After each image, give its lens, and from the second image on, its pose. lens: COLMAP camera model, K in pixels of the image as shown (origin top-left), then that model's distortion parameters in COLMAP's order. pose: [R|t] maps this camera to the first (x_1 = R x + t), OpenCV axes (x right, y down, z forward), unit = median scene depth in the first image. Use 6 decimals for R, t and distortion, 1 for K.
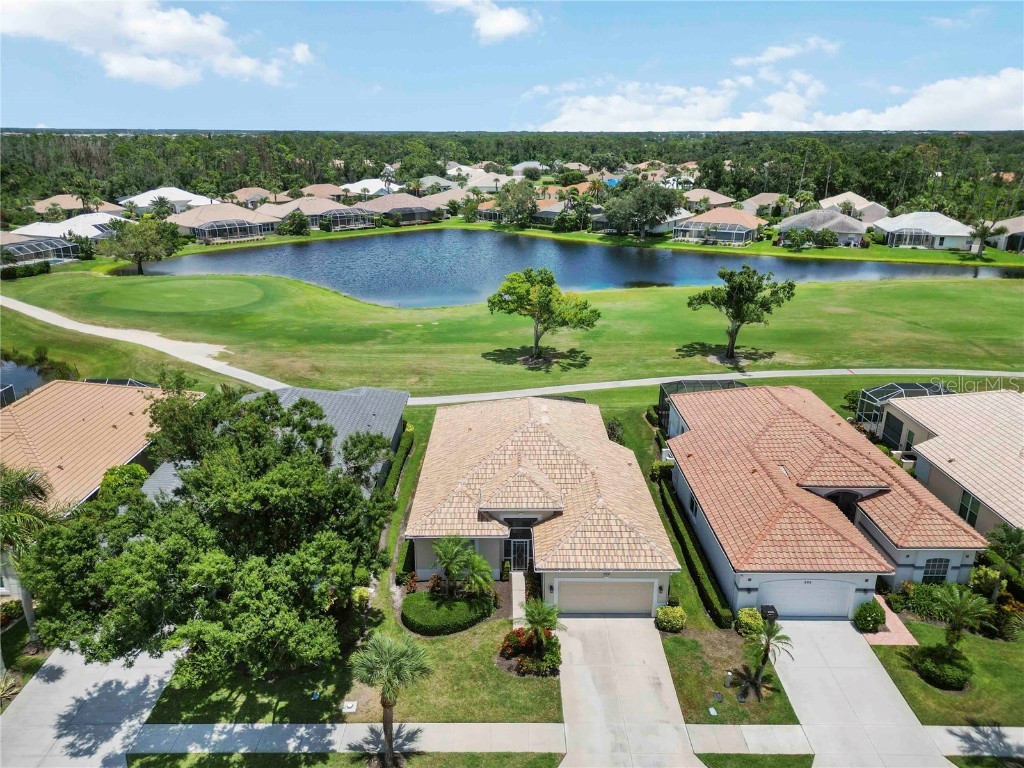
lens RADIAL K [[718.7, 0, 507.6], [0, 718.7, 384.1], [0, 0, 1]] dist [0.053855, -0.041024]
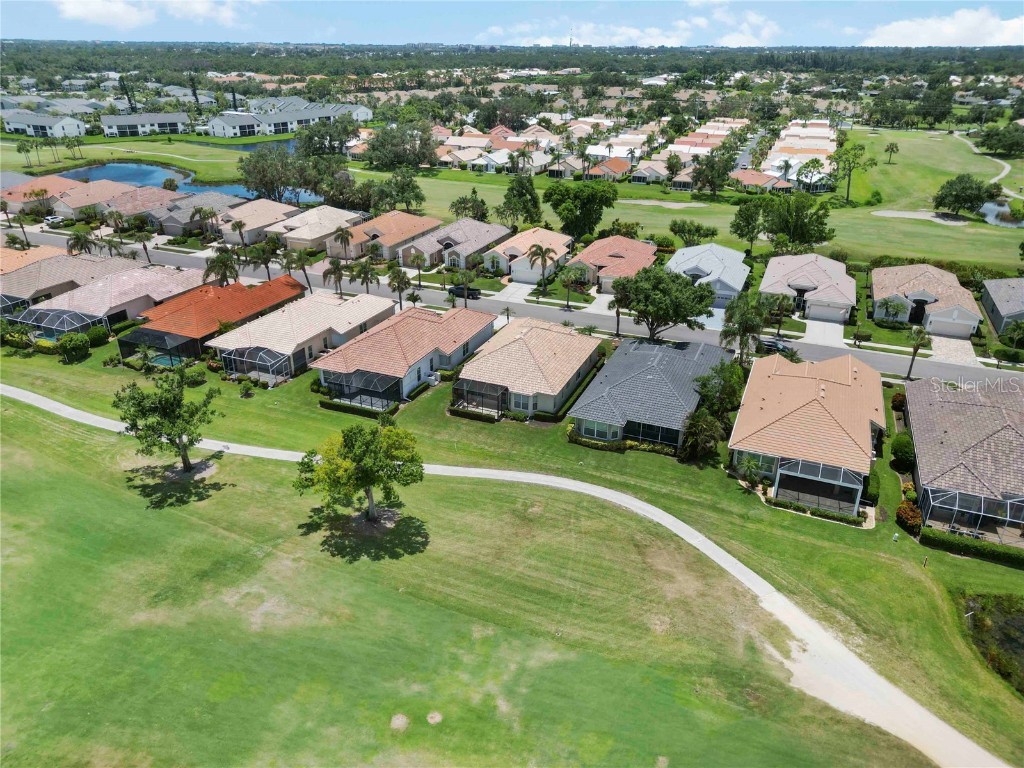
lens RADIAL K [[718.7, 0, 507.6], [0, 718.7, 384.1], [0, 0, 1]] dist [0.053855, -0.041024]
pose [[-0.918092, -0.176646, 0.354828, -0.372360], [0.123731, 0.722743, 0.679951, -0.703426], [-0.376560, 0.668161, -0.641688, 1.406017]]
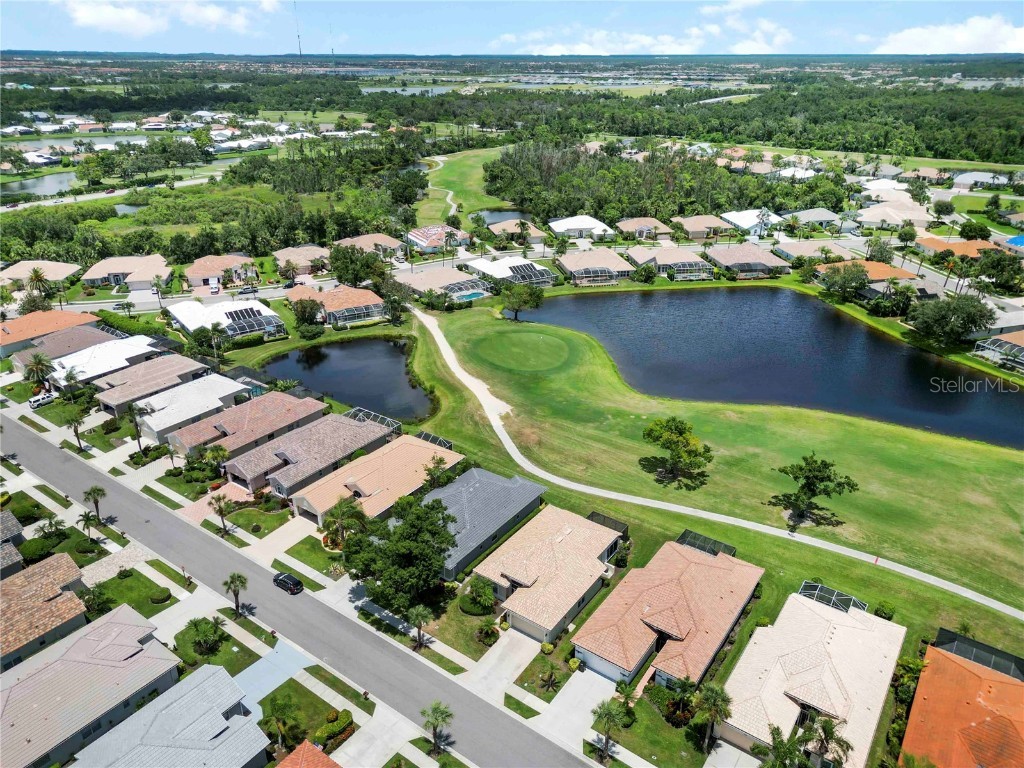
lens RADIAL K [[718.7, 0, 507.6], [0, 718.7, 384.1], [0, 0, 1]] dist [0.053855, -0.041024]
pose [[0.808921, 0.243891, -0.534944, 0.552788], [-0.193171, 0.969636, 0.149970, -0.395487], [0.555277, -0.017978, 0.831471, -0.478525]]
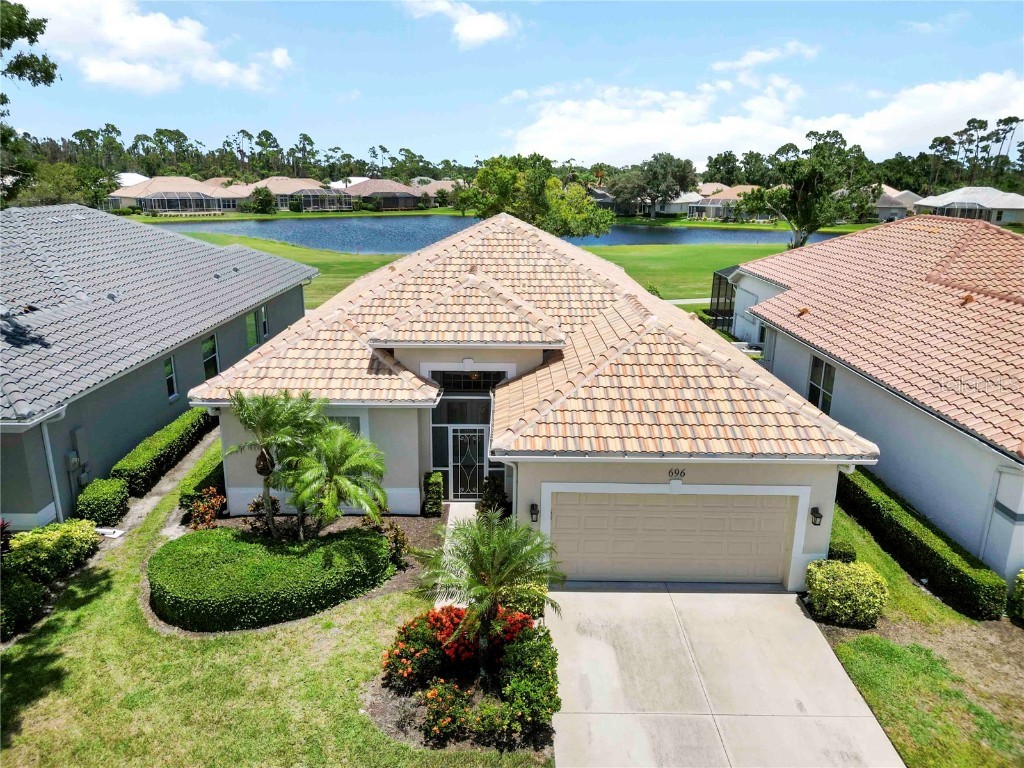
lens RADIAL K [[718.7, 0, 507.6], [0, 718.7, 384.1], [0, 0, 1]] dist [0.053855, -0.041024]
pose [[0.999963, 0.008371, 0.001773, 0.021291], [-0.008260, 0.998422, -0.055538, 0.111419], [-0.002235, 0.055522, 0.998455, 0.286854]]
